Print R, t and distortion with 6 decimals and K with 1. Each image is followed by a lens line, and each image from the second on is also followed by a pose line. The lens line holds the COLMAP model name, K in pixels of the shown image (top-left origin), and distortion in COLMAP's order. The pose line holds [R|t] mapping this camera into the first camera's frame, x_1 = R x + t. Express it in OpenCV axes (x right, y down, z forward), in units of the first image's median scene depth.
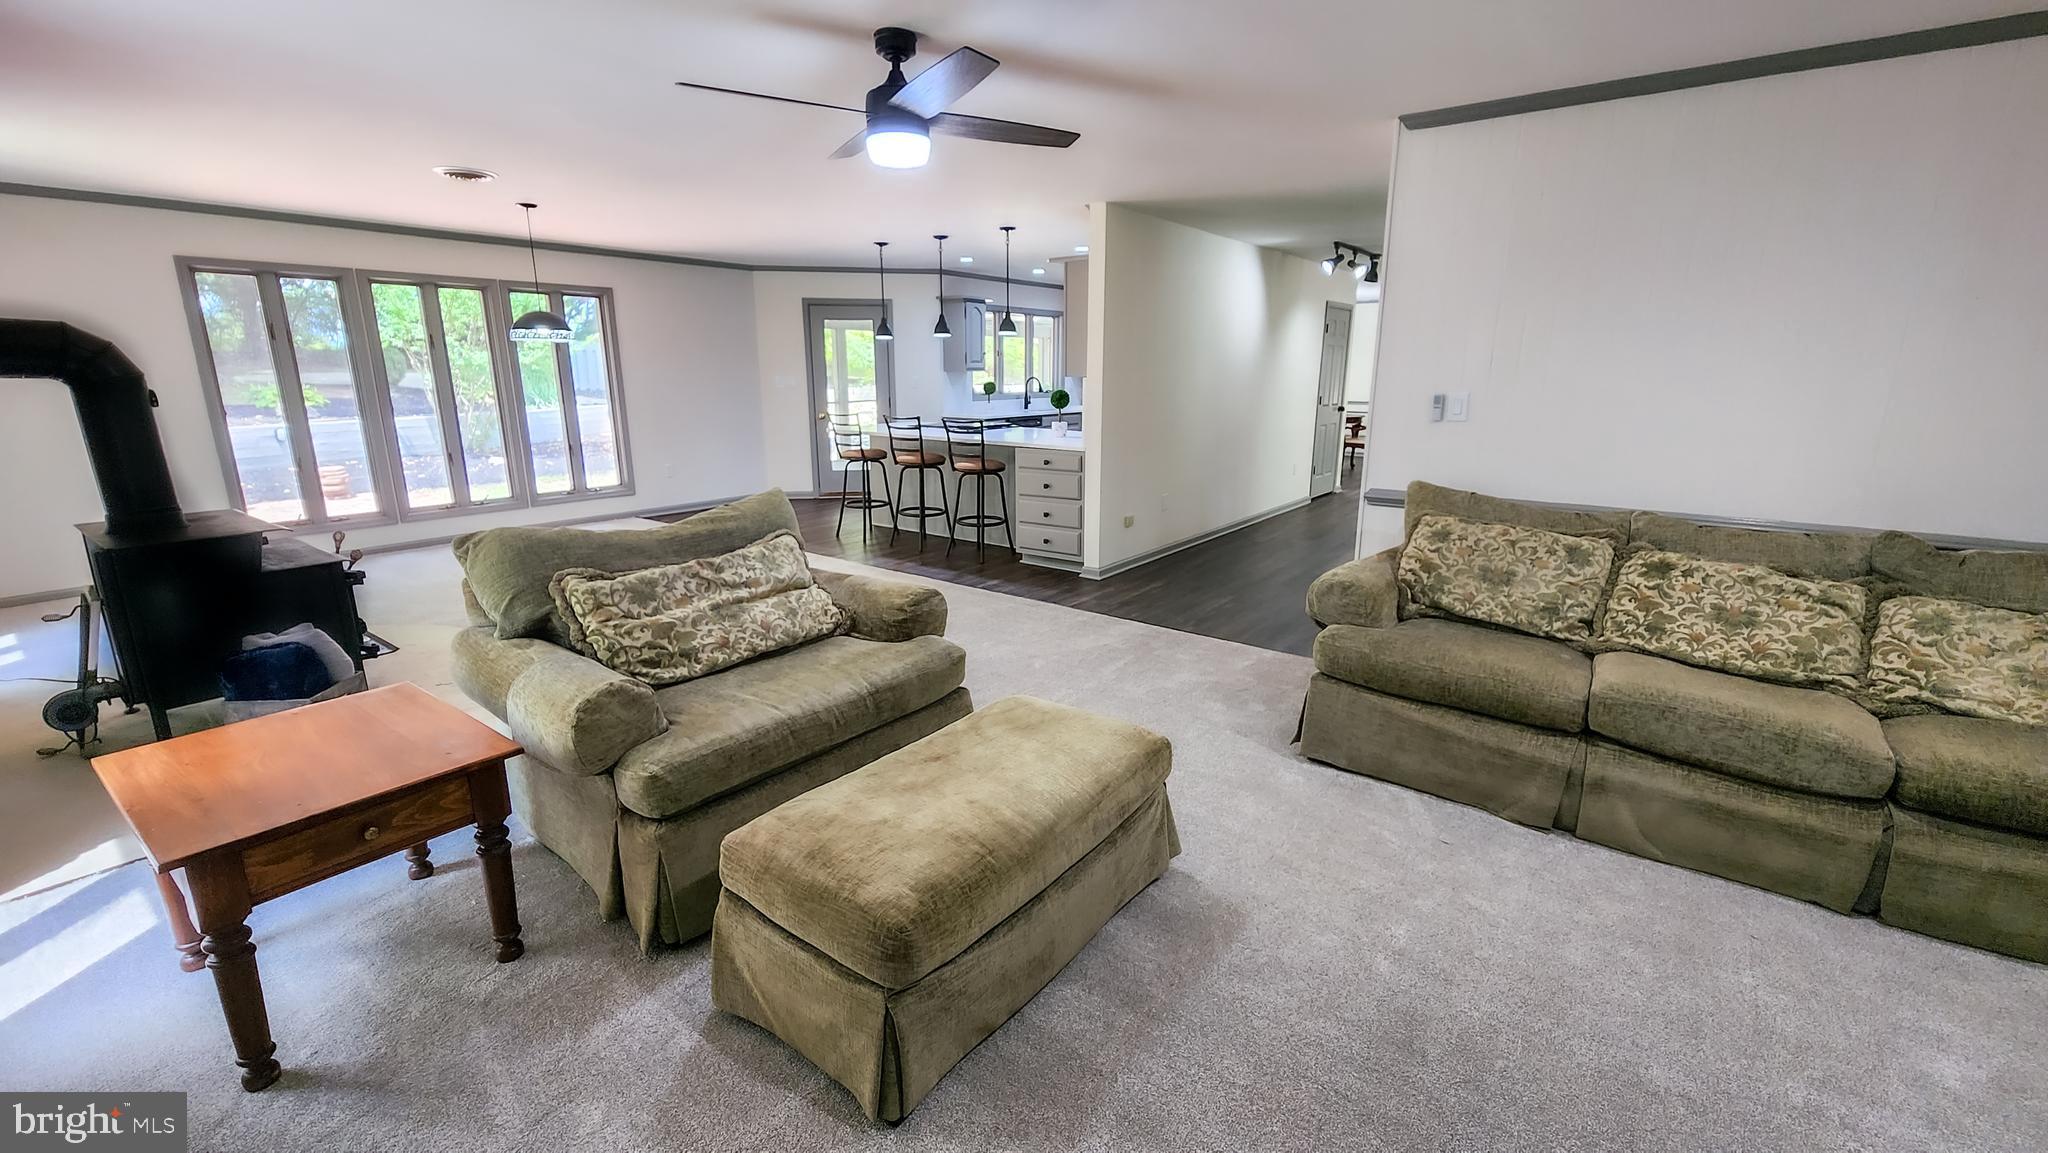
lens RADIAL K [[850.0, 0, 1026.9], [0, 850.0, 571.0], [0, 0, 1]] dist [0.006316, -0.004221]
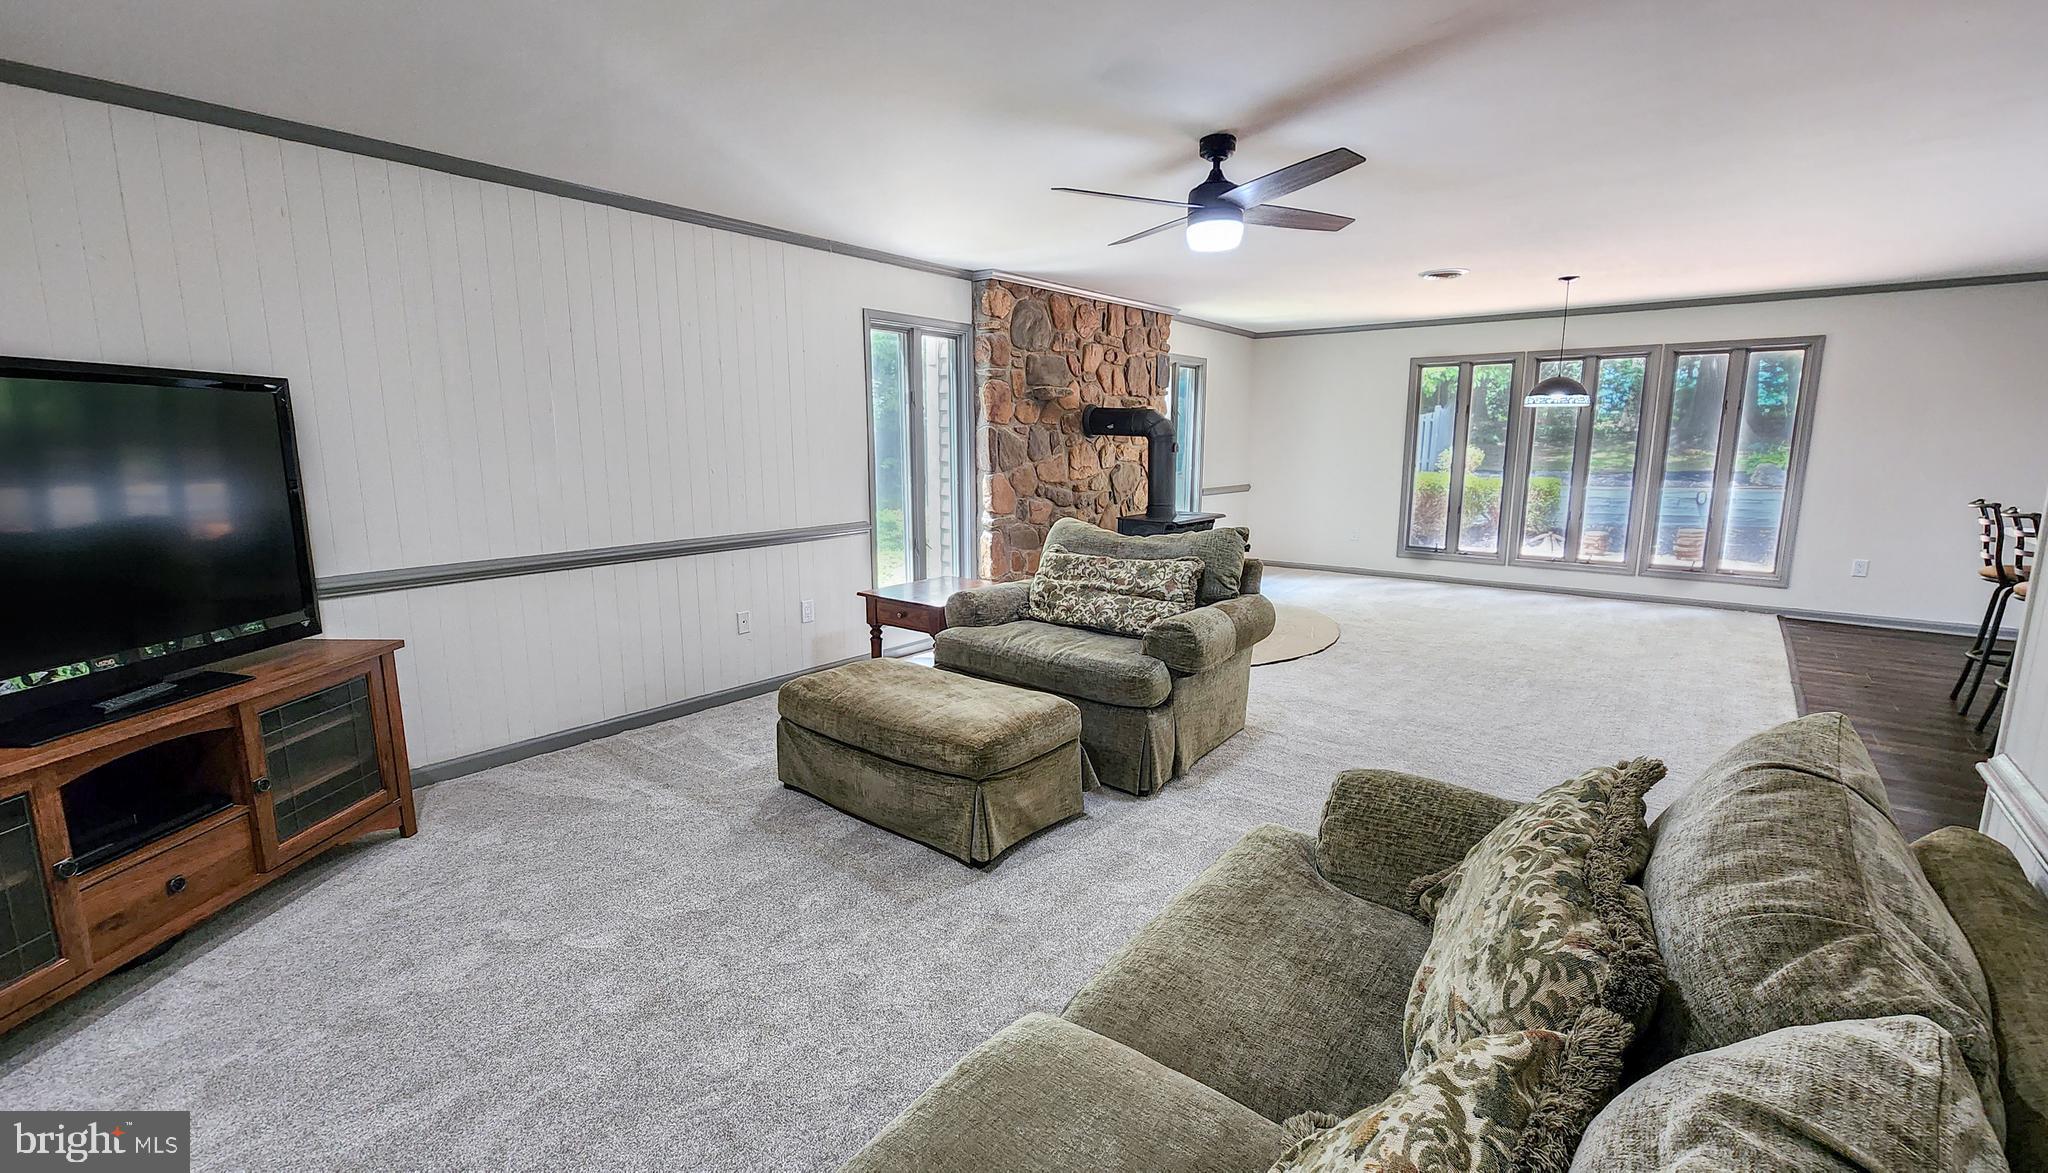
lens RADIAL K [[847.0, 0, 1026.7], [0, 847.0, 581.6], [0, 0, 1]] dist [-0.002950, -0.000747]
pose [[-0.040102, 0.164986, -0.985480, 0.371537], [-0.232857, 0.957574, 0.169790, -0.068954], [0.971684, 0.236285, 0.000017, 0.321000]]
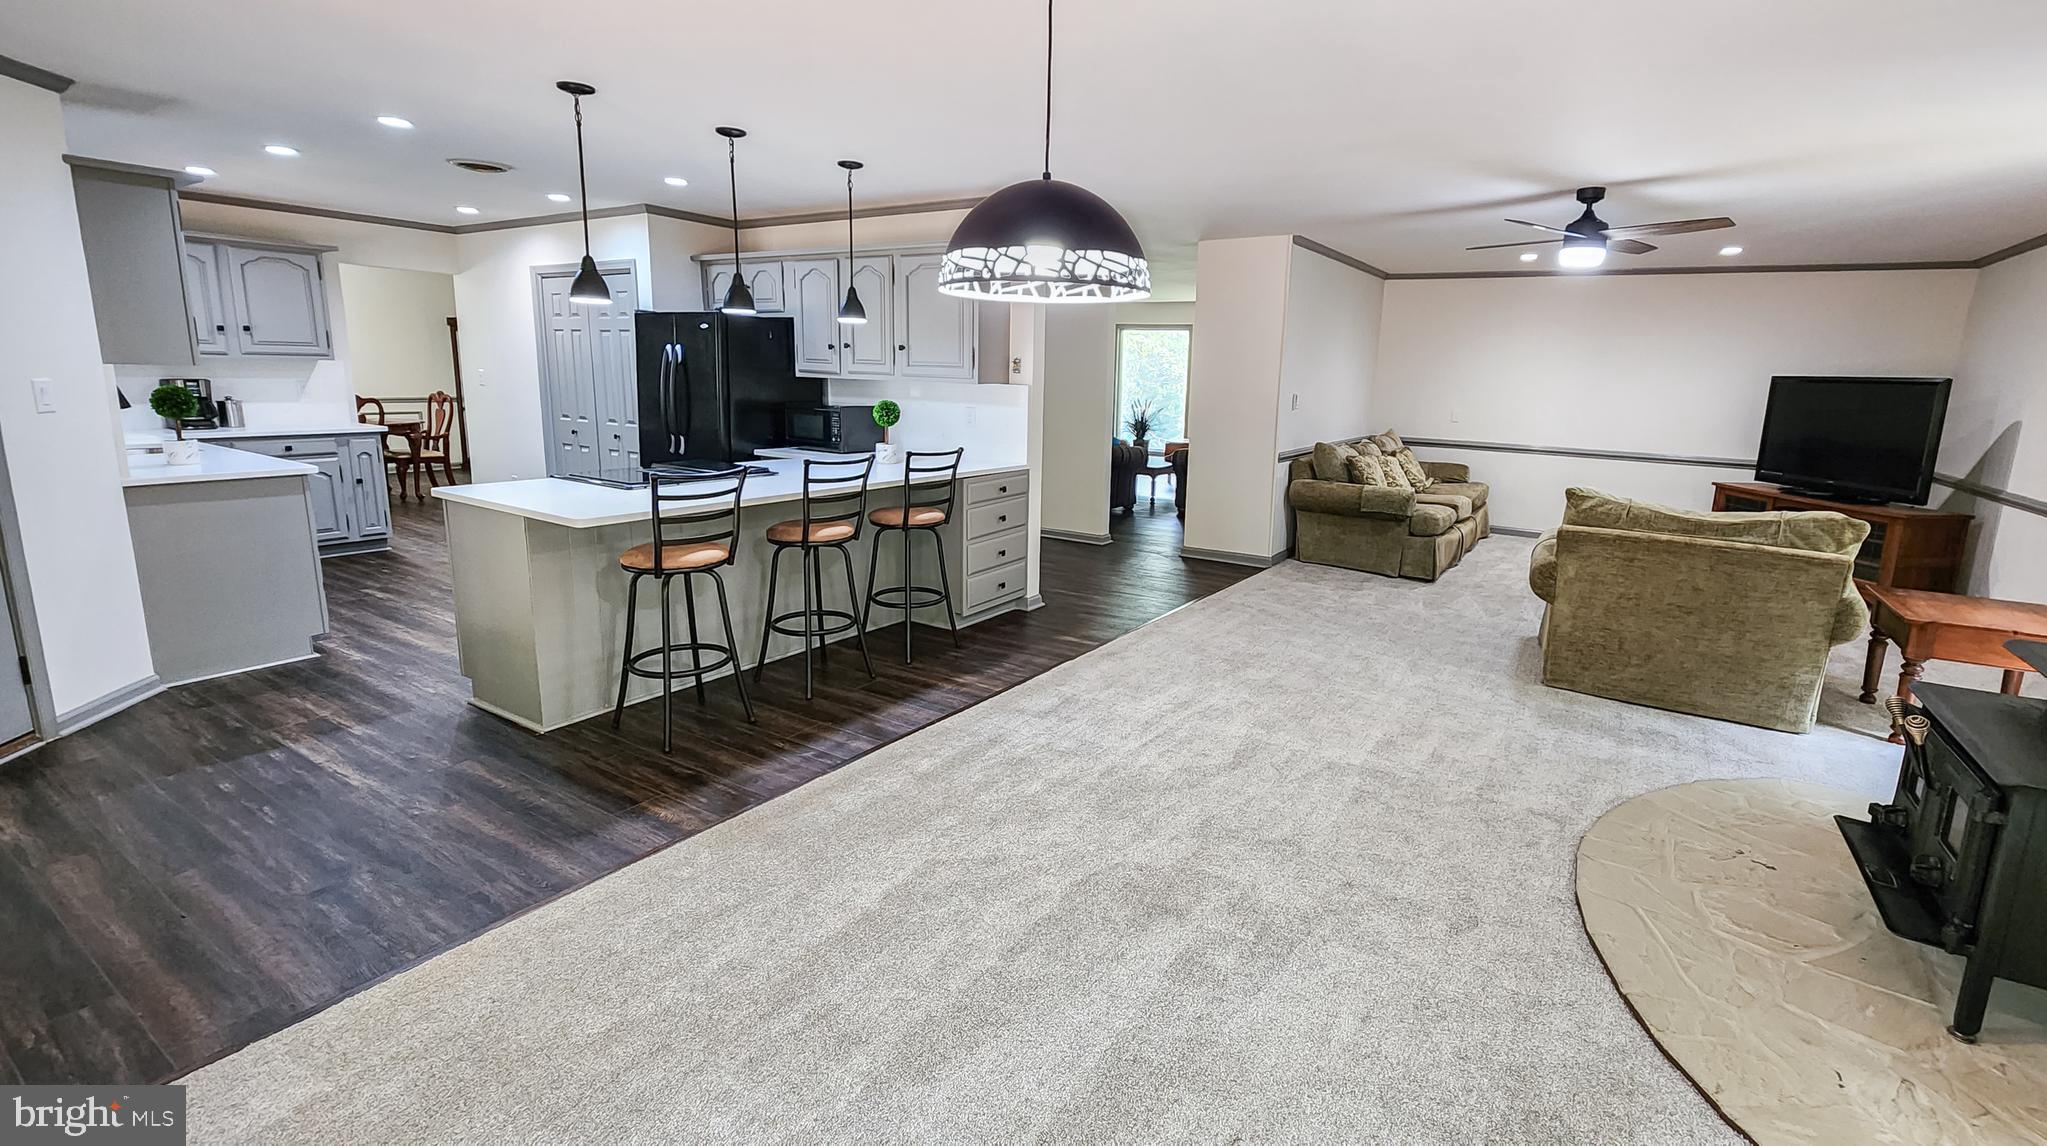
lens RADIAL K [[876.0, 0, 1081.0], [0, 876.0, 536.4], [0, 0, 1]] dist [0.005443, -0.002209]
pose [[-0.087235, -0.188891, 0.978116, -0.634668], [0.205261, 0.957382, 0.203194, -0.187163], [-0.974812, 0.218494, -0.044745, 0.759444]]
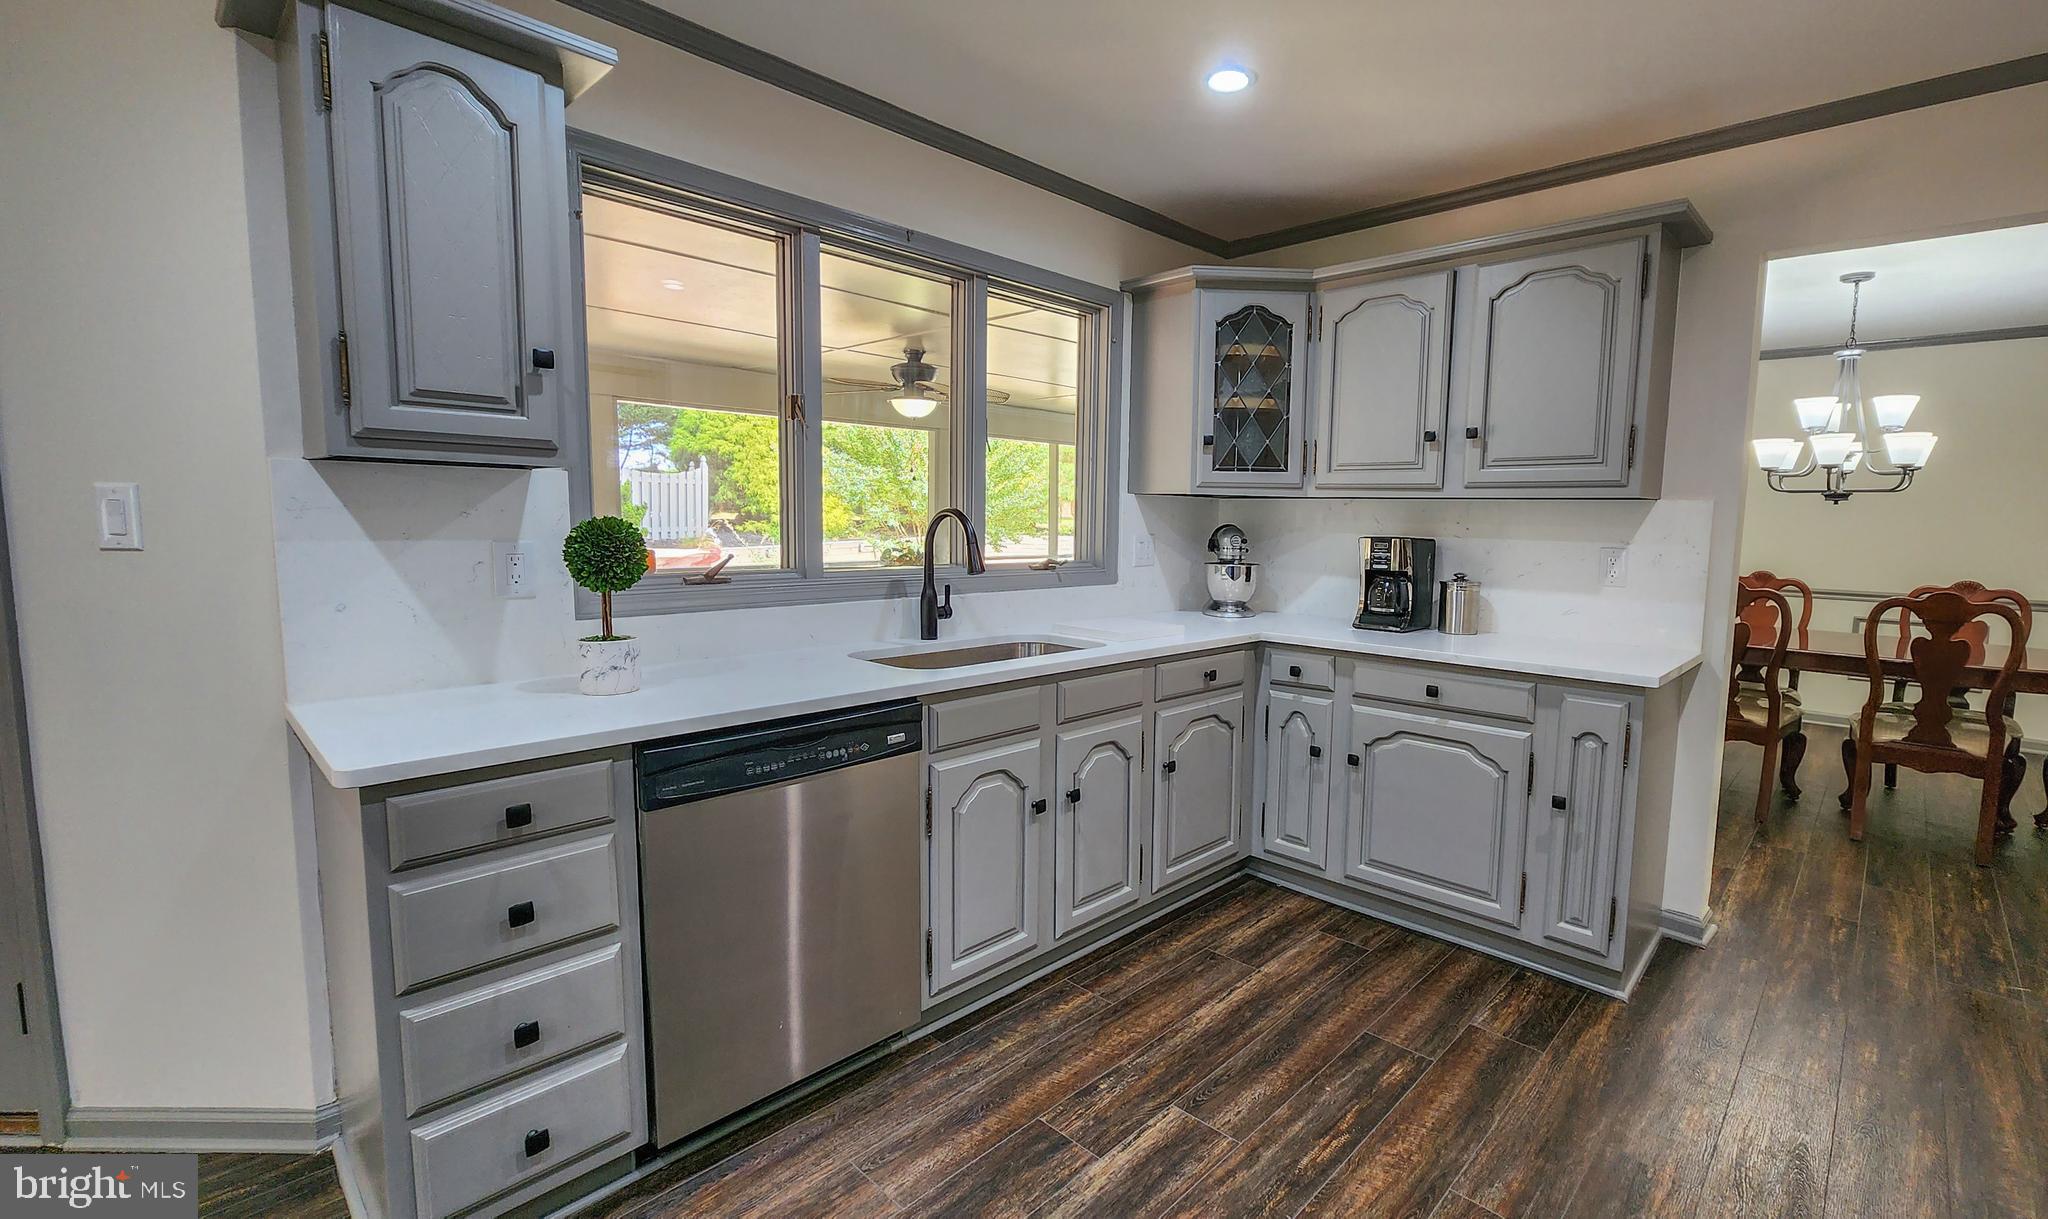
lens RADIAL K [[897.0, 0, 1086.9], [0, 897.0, 603.7], [0, 0, 1]] dist [-0.000162, -0.000518]
pose [[0.994457, 0.024970, -0.102132, 0.096039], [-0.038920, 0.989812, -0.136957, -0.227890], [0.097672, 0.140173, 0.985298, 1.025067]]
